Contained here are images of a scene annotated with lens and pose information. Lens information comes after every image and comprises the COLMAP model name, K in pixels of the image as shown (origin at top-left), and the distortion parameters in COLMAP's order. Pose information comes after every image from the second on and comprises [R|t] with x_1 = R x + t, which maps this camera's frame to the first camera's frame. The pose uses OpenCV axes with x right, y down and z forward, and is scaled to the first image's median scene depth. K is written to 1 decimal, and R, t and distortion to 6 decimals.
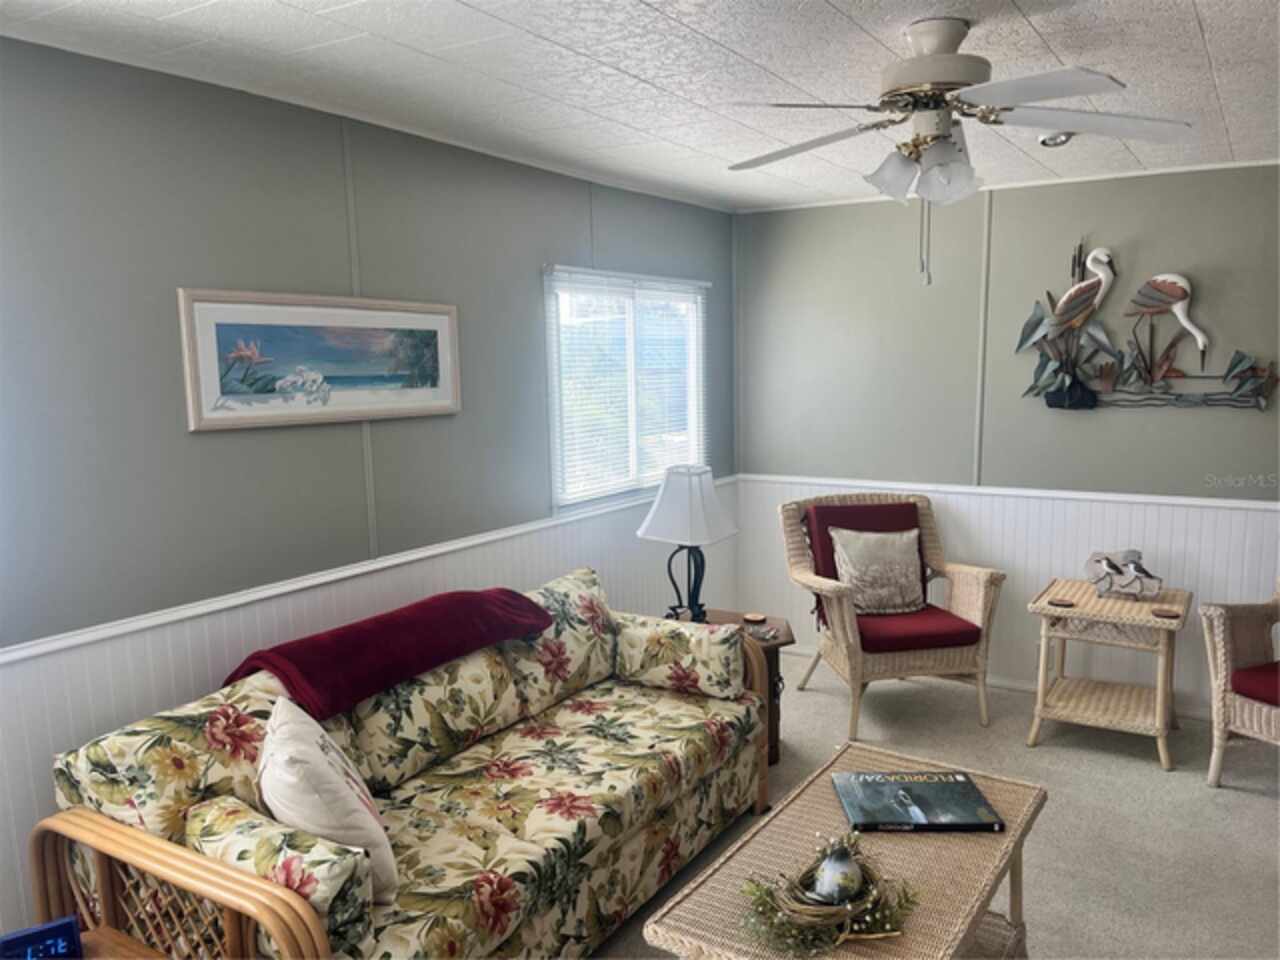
lens RADIAL K [[966.7, 0, 641.2], [0, 966.7, 506.9], [0, 0, 1]] dist [0.078994, -0.104538]
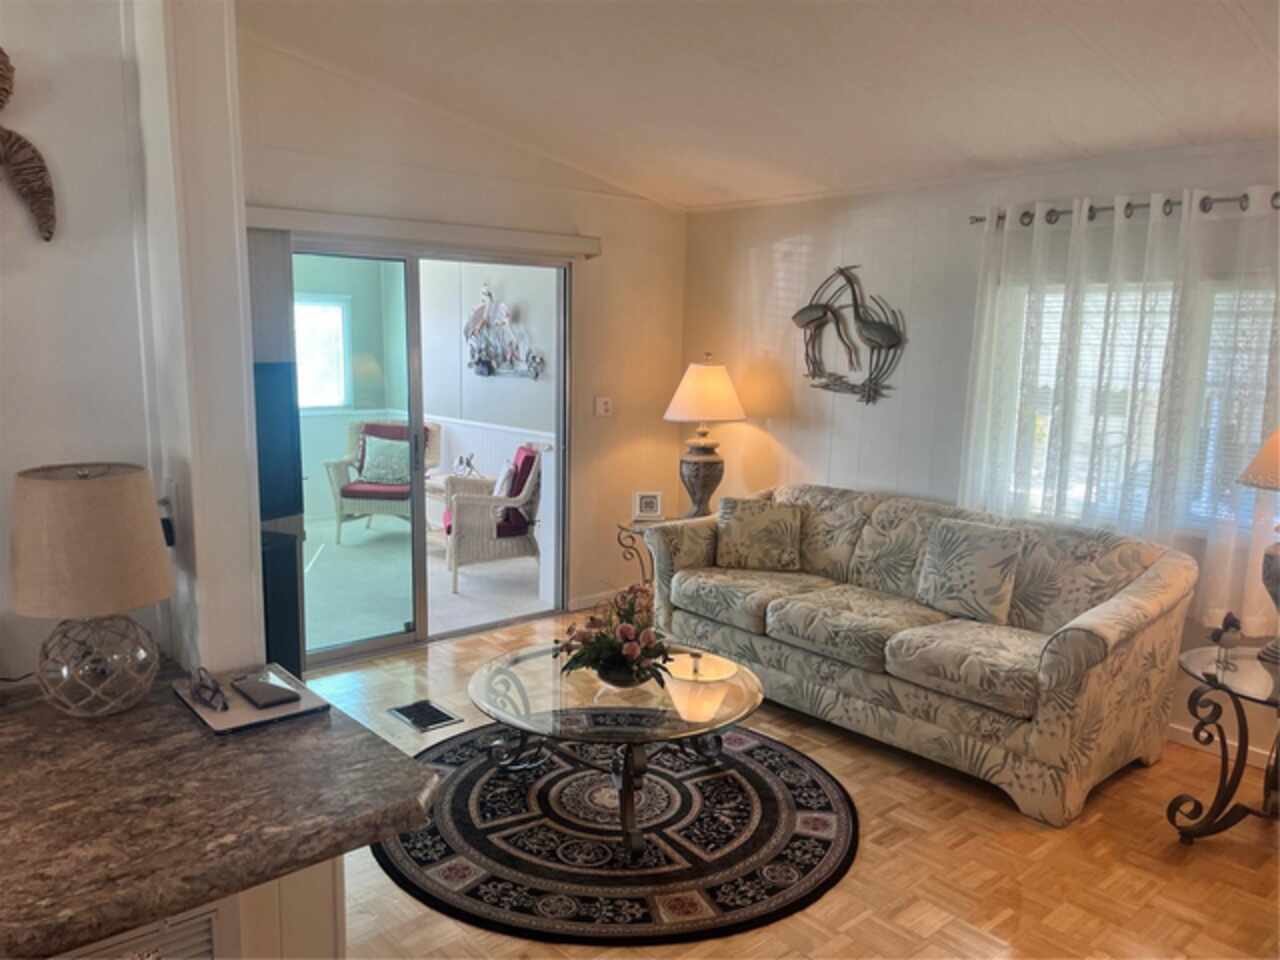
lens RADIAL K [[979.6, 0, 638.4], [0, 979.6, 488.6], [0, 0, 1]] dist [0.090639, -0.123074]
pose [[0.955862, 0.080076, -0.282692, 1.345149], [-0.078855, 0.996762, 0.015714, 0.058339], [0.283035, 0.007271, 0.959082, -0.682774]]
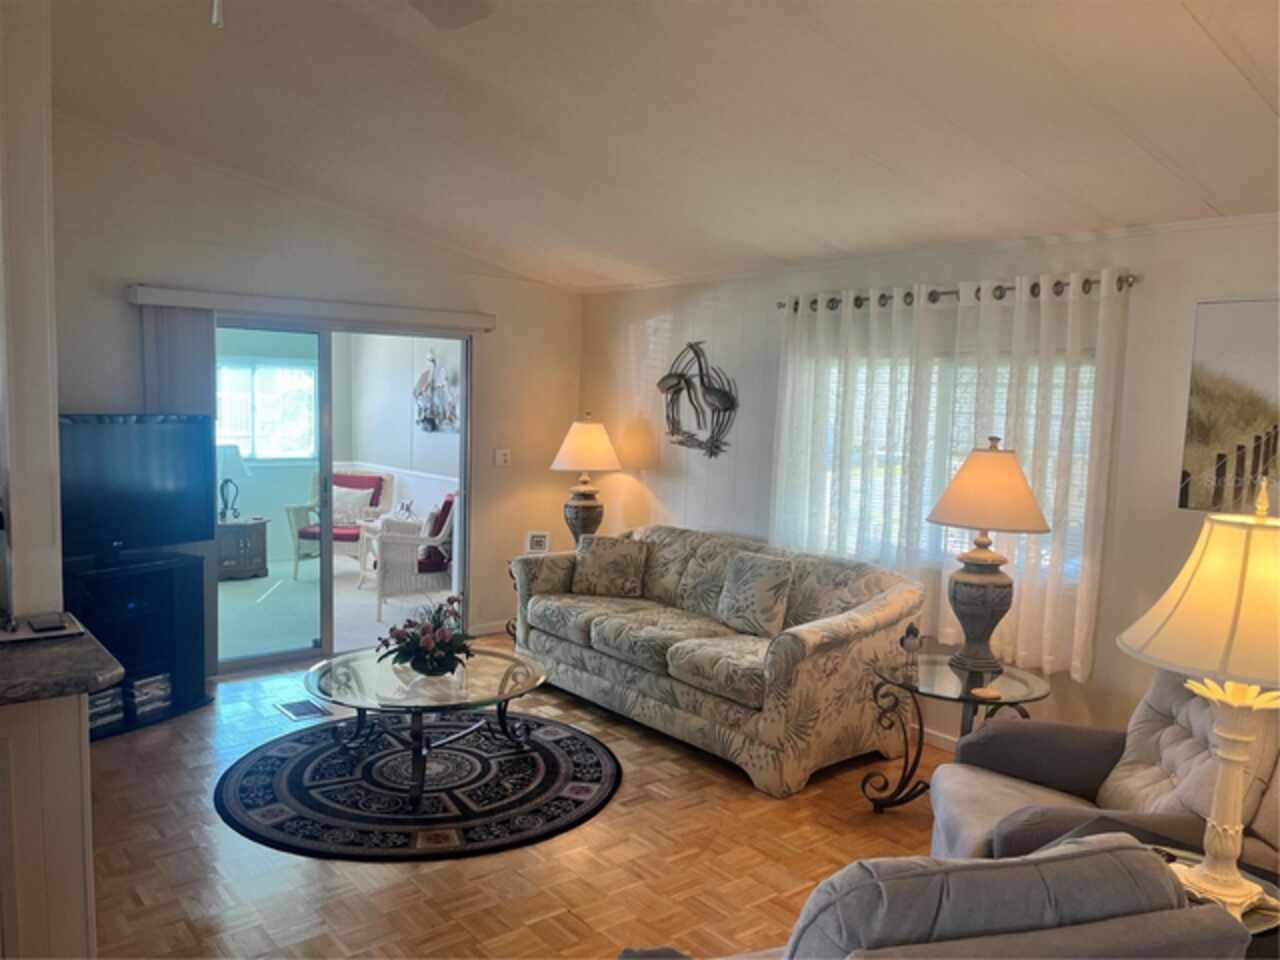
lens RADIAL K [[979.6, 0, 638.4], [0, 979.6, 488.6], [0, 0, 1]] dist [0.090639, -0.123074]
pose [[0.942218, 0.075428, -0.326400, 1.649330], [-0.094980, 0.994490, -0.044362, 0.069161], [0.321255, 0.072800, 0.944190, -0.814508]]
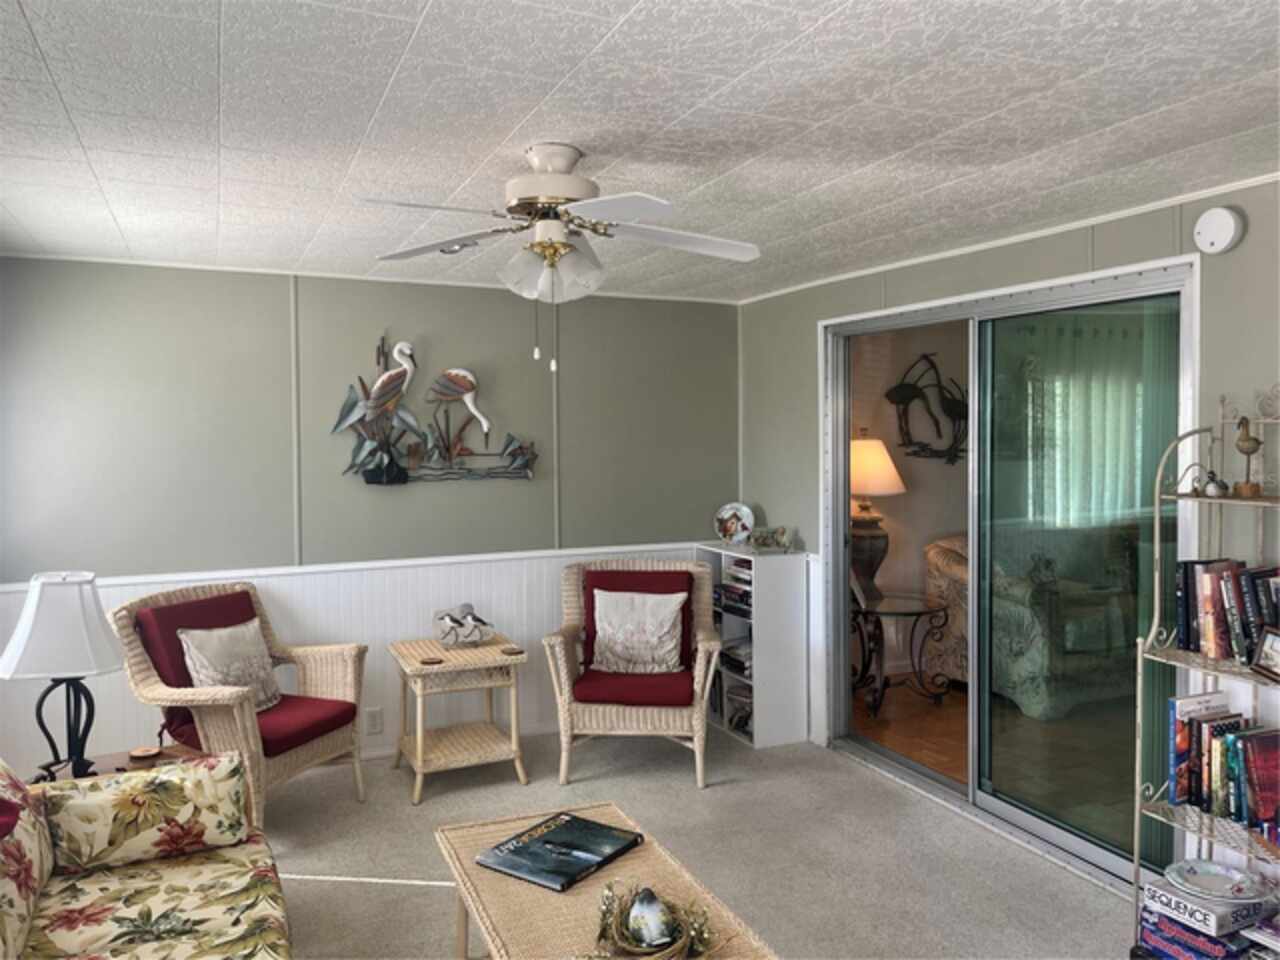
lens RADIAL K [[979.6, 0, 638.4], [0, 979.6, 488.6], [0, 0, 1]] dist [0.090639, -0.123074]
pose [[0.560117, -0.040568, 0.827420, -0.338195], [0.123335, 0.991752, -0.034866, -0.025081], [-0.819181, 0.121579, 0.560501, 0.171299]]
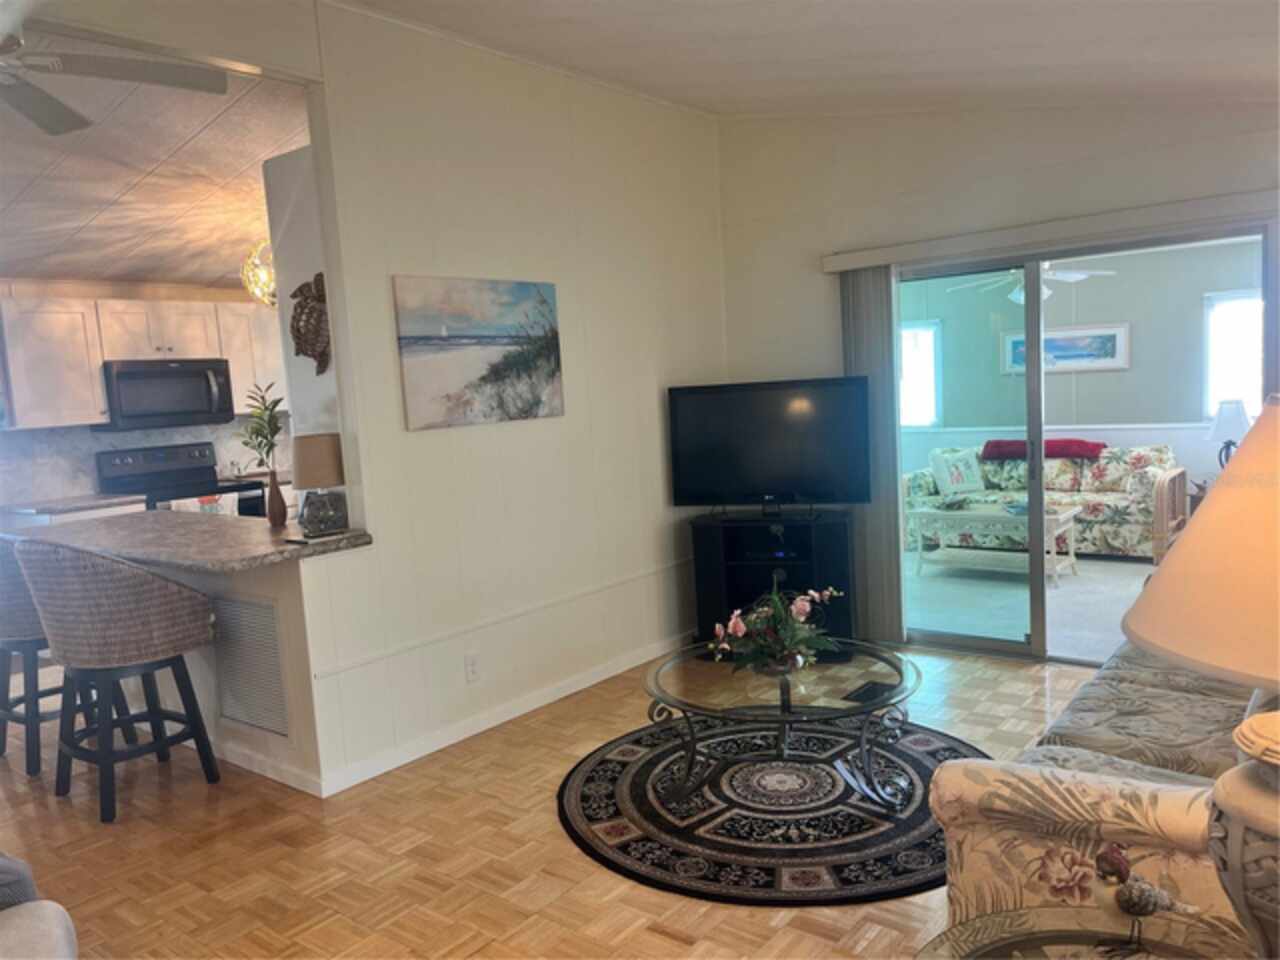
lens RADIAL K [[979.6, 0, 638.4], [0, 979.6, 488.6], [0, 0, 1]] dist [0.090639, -0.123074]
pose [[-0.110466, 0.136733, -0.984429, 2.000715], [-0.089387, 0.985110, 0.146858, -0.051259], [0.989852, 0.104218, -0.096599, 0.090894]]
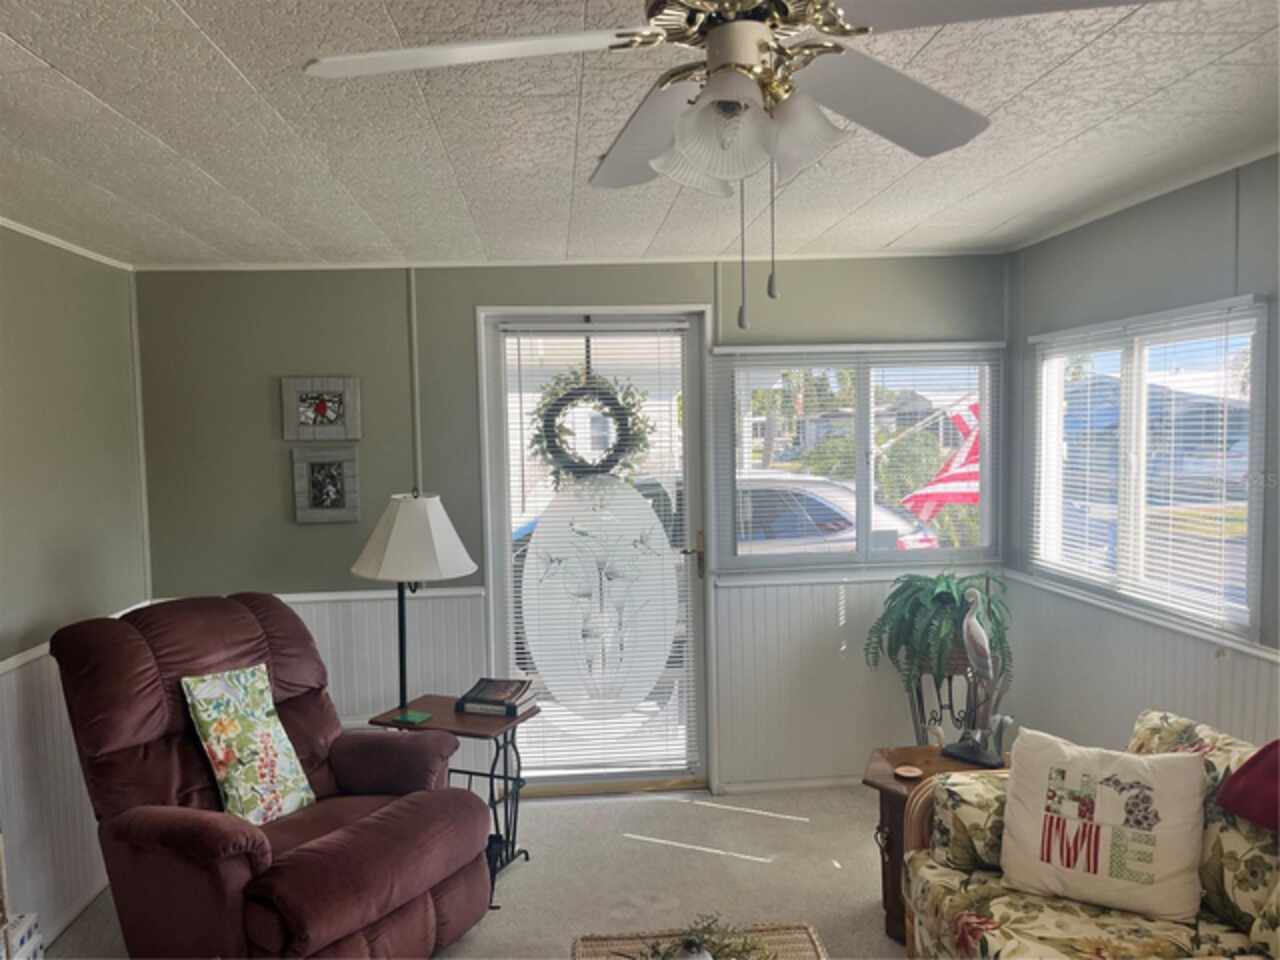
lens RADIAL K [[979.6, 0, 638.4], [0, 979.6, 488.6], [0, 0, 1]] dist [0.090639, -0.123074]
pose [[-0.792876, 0.068628, -0.605506, 0.407382], [-0.063981, 0.978771, 0.194713, -0.137916], [0.606015, 0.193124, -0.771653, 0.823563]]
